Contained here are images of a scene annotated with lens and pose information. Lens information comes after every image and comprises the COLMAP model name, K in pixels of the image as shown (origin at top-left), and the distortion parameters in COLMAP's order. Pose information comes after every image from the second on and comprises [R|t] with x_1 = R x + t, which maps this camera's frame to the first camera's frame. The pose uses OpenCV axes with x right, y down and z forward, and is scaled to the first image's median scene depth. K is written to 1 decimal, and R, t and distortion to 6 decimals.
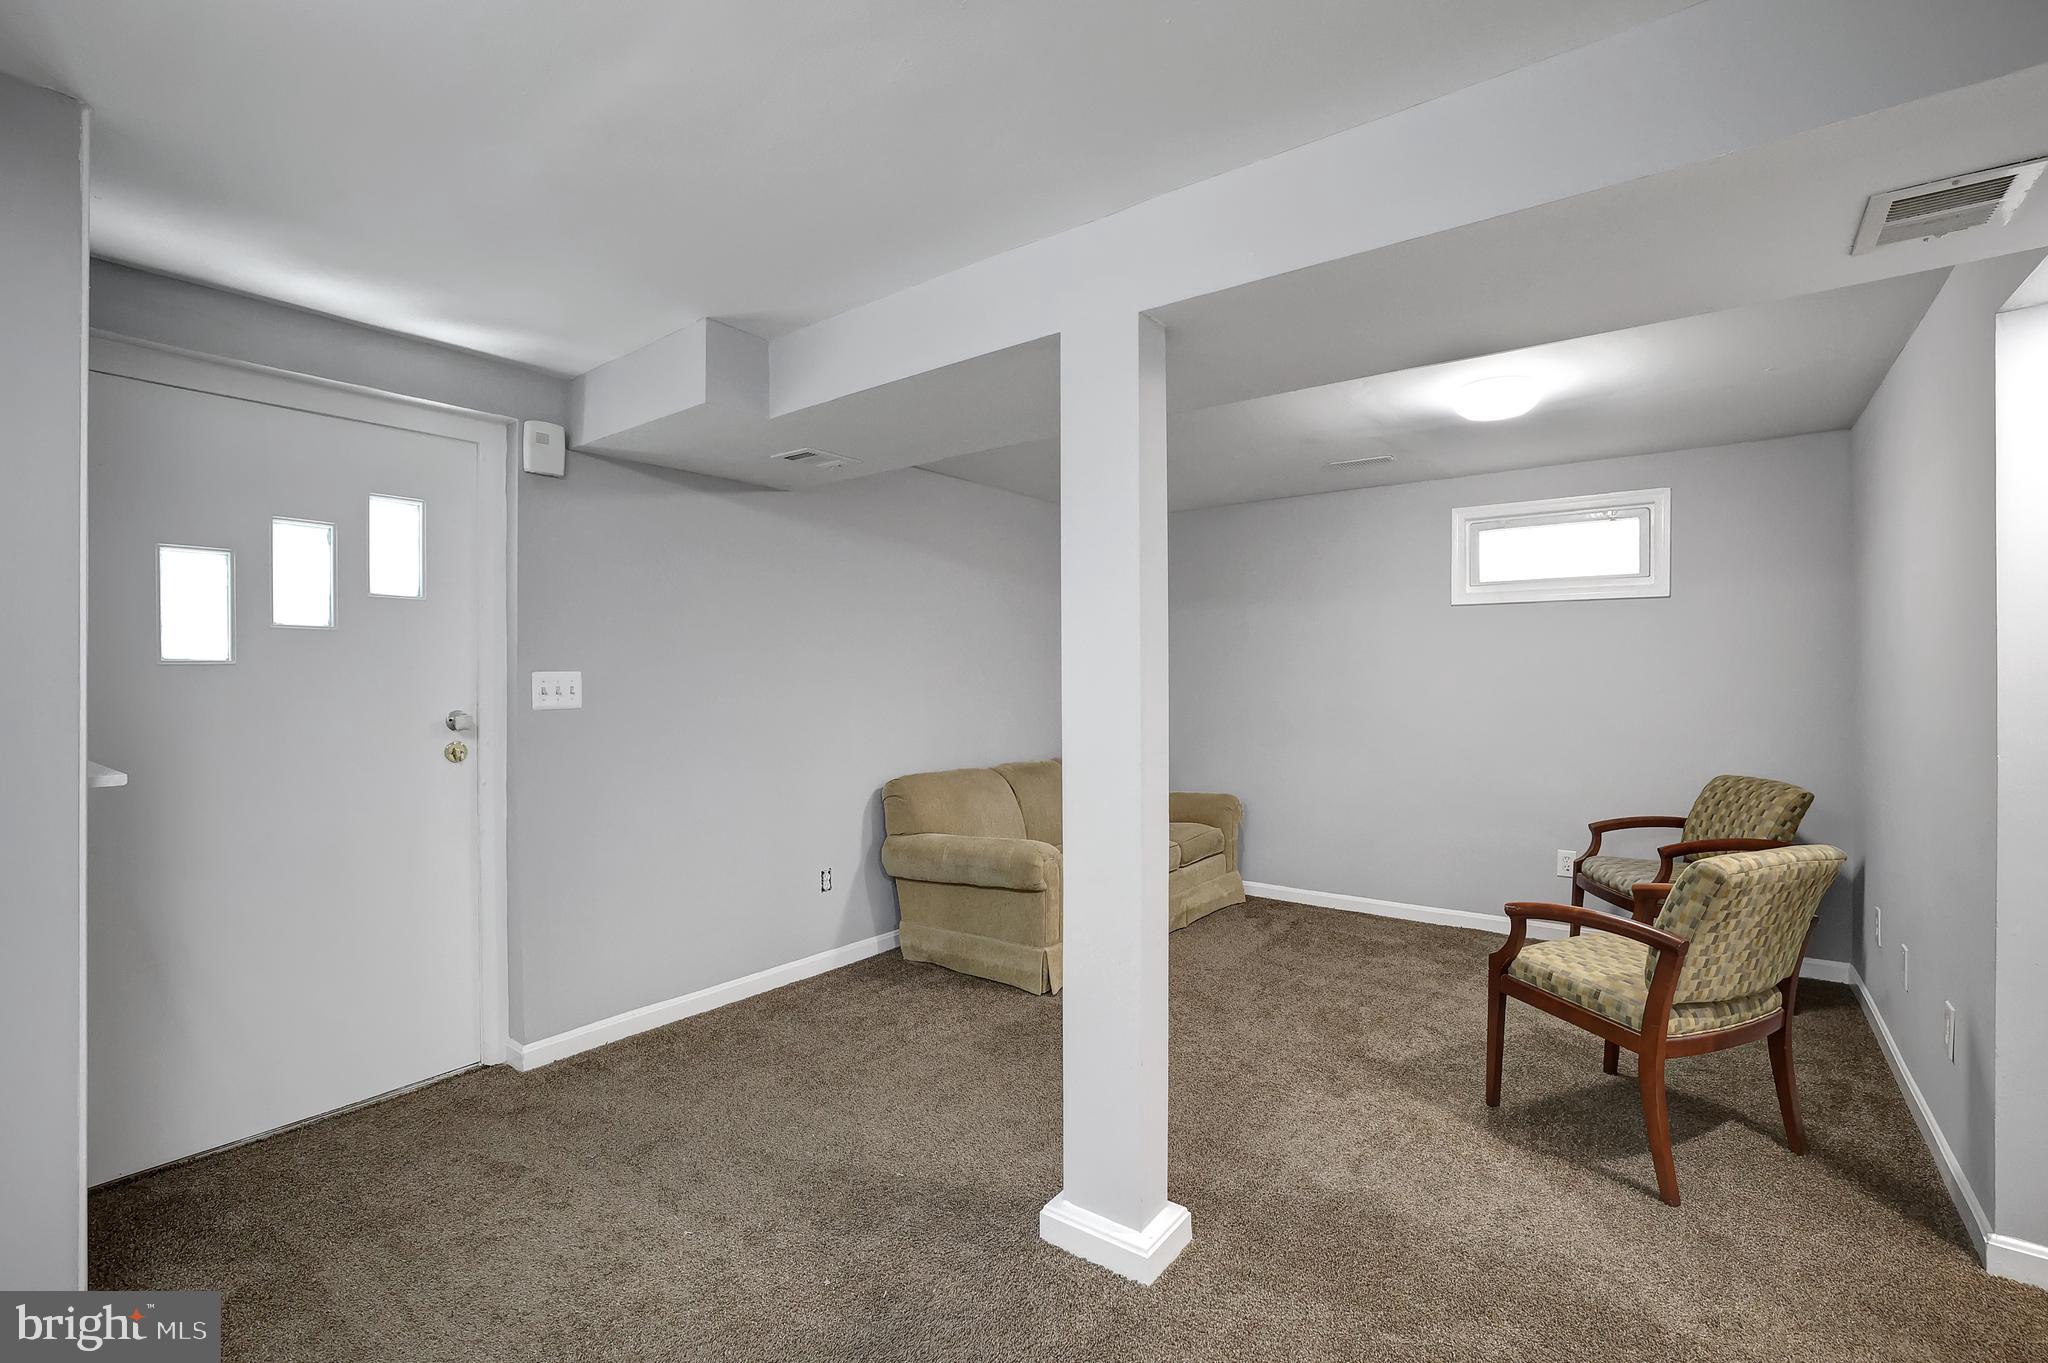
lens RADIAL K [[903.0, 0, 1029.3], [0, 903.0, 679.9], [0, 0, 1]] dist [-0.027410, 0.006781]
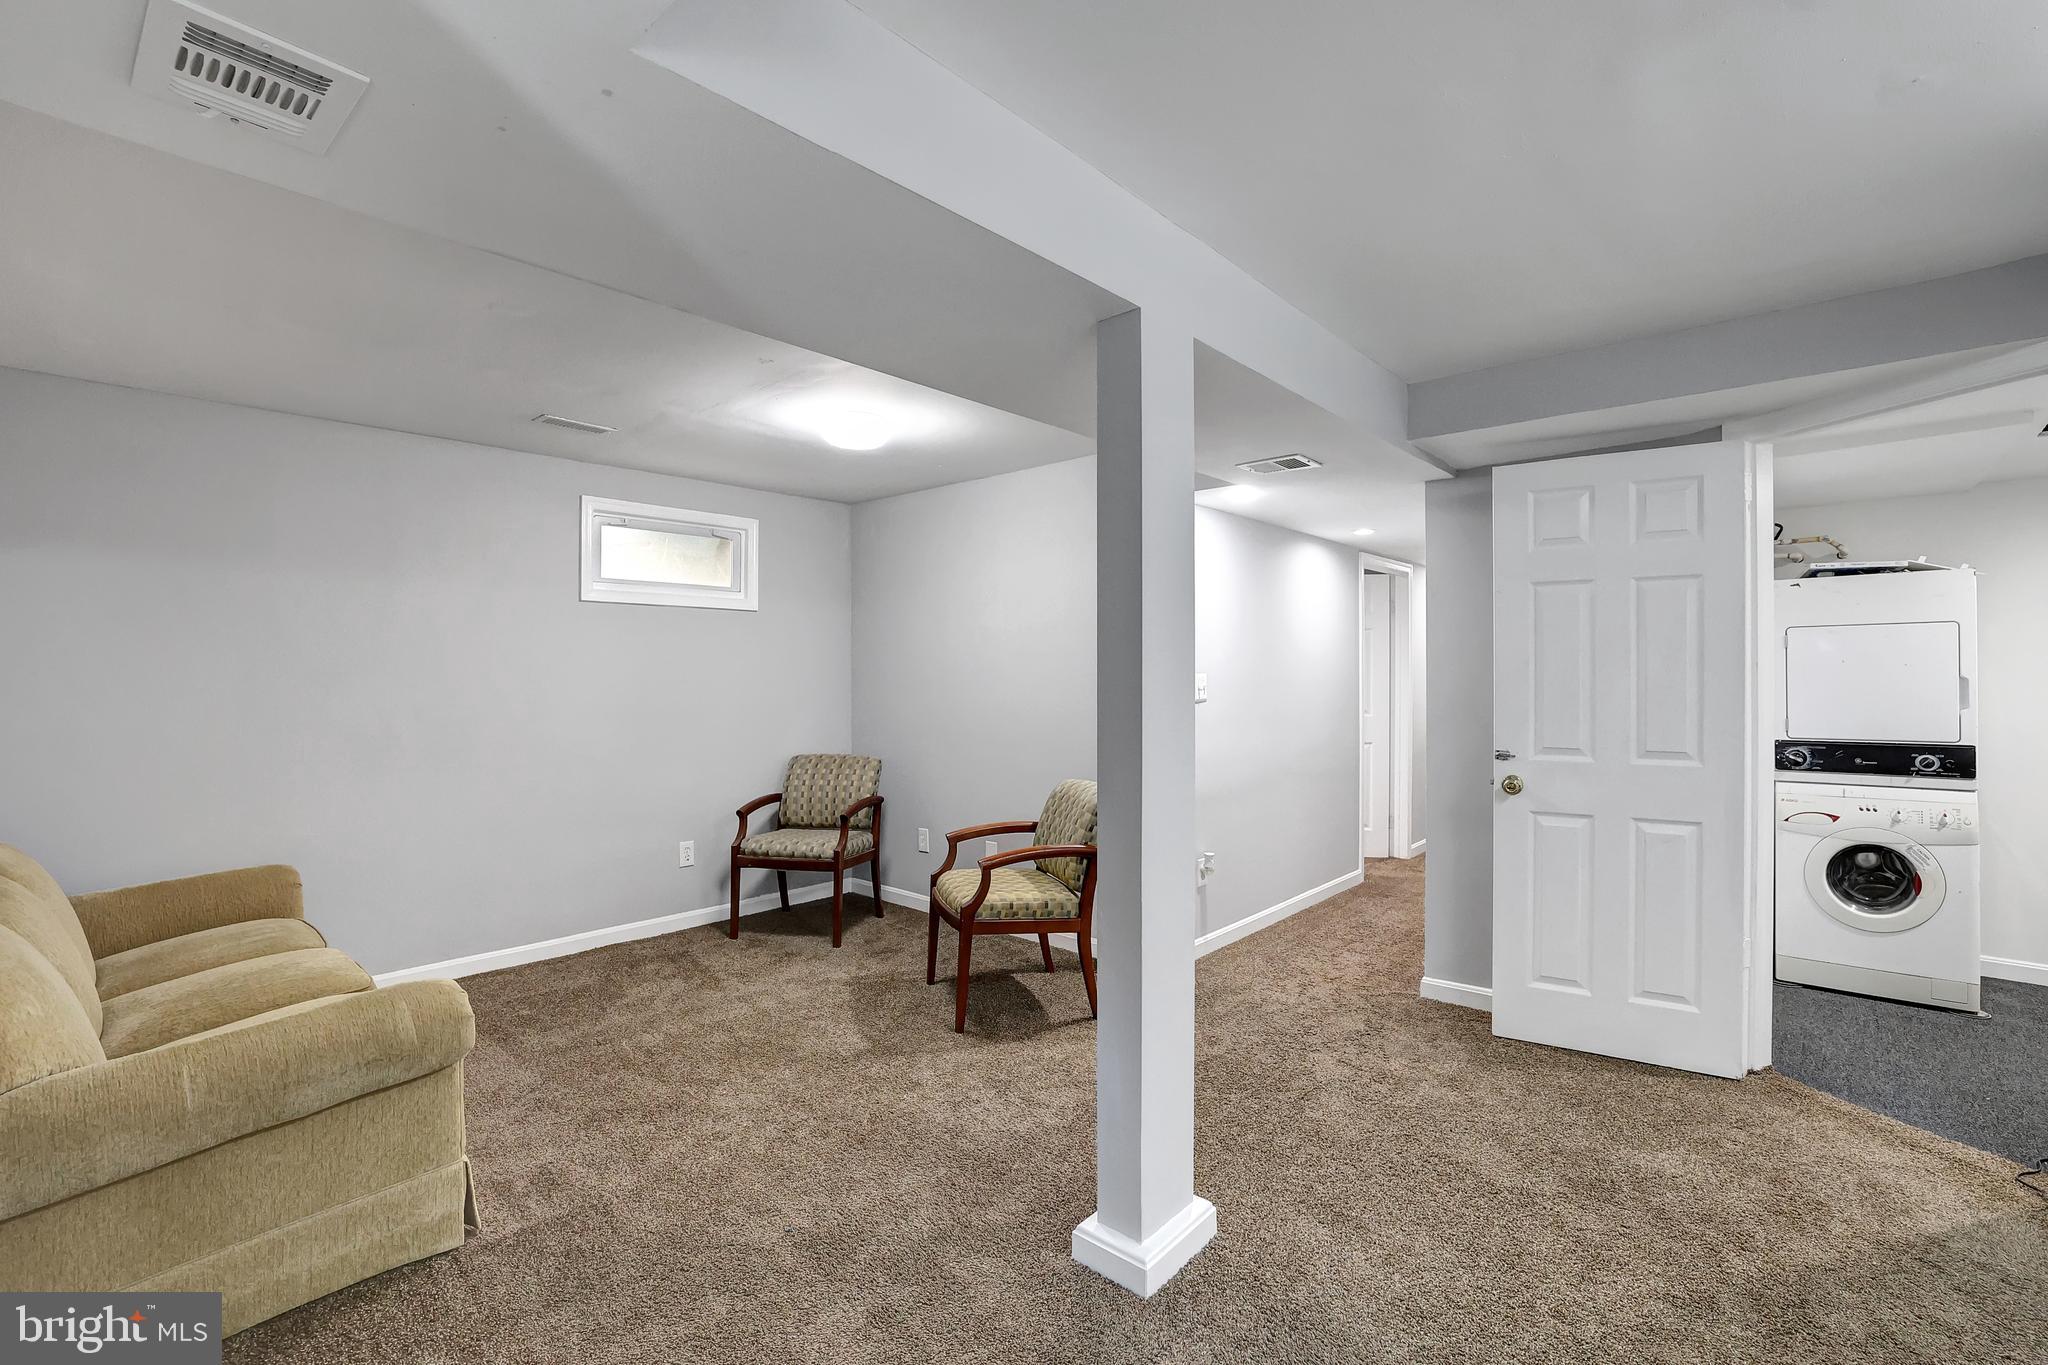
lens RADIAL K [[903.0, 0, 1029.3], [0, 903.0, 680.9], [0, 0, 1]] dist [-0.027410, 0.006781]
pose [[0.073720, -0.004806, 0.997267, -0.498806], [0.003050, 0.999985, 0.004593, -0.004624], [-0.997274, 0.002703, 0.073734, 0.585565]]
